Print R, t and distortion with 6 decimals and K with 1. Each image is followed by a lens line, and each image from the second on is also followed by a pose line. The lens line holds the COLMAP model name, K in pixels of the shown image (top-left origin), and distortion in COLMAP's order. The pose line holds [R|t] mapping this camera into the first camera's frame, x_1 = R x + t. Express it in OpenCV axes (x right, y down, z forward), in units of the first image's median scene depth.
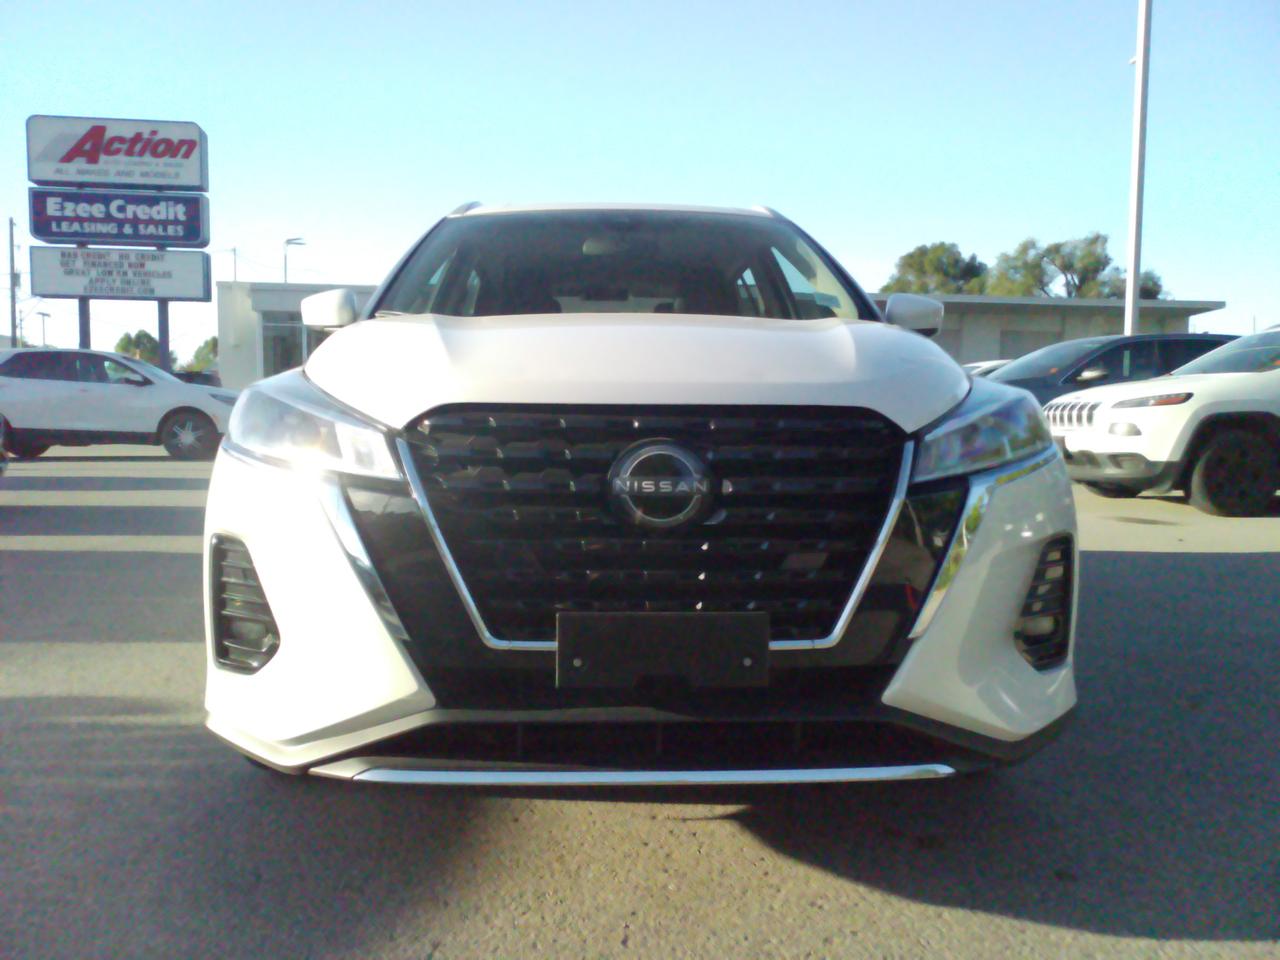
lens RADIAL K [[1027.0, 0, 640.0], [0, 1027.0, 480.0], [0, 0, 1]] dist [0.030114, -0.009755]
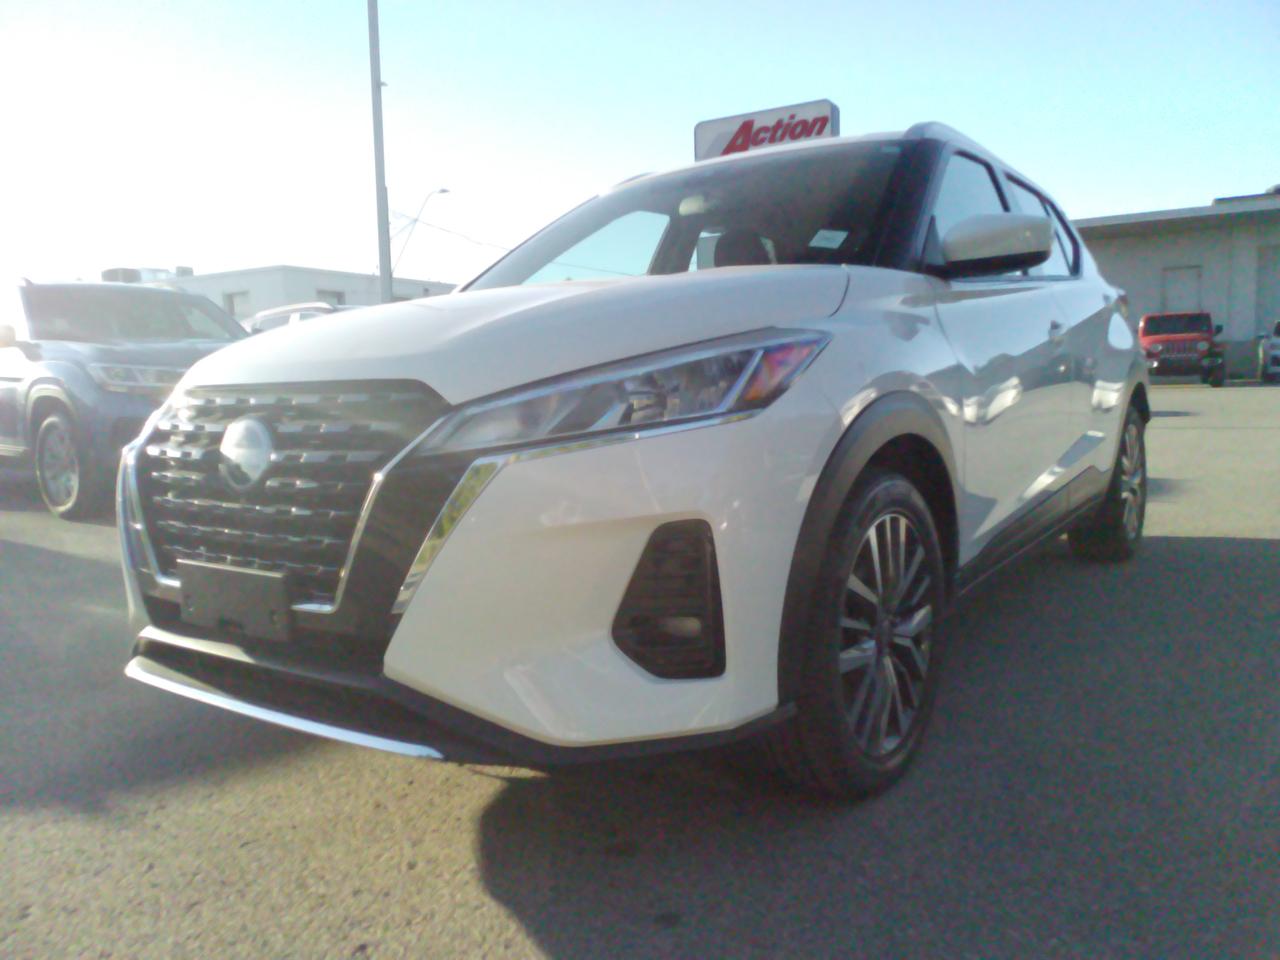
lens RADIAL K [[1027.0, 0, 640.0], [0, 1027.0, 480.0], [0, 0, 1]] dist [0.030114, -0.009755]
pose [[0.769612, 0.035383, -0.637531, 0.121611], [-0.005839, 0.998812, 0.048386, -0.002791], [0.638485, -0.033516, 0.768904, 0.045112]]
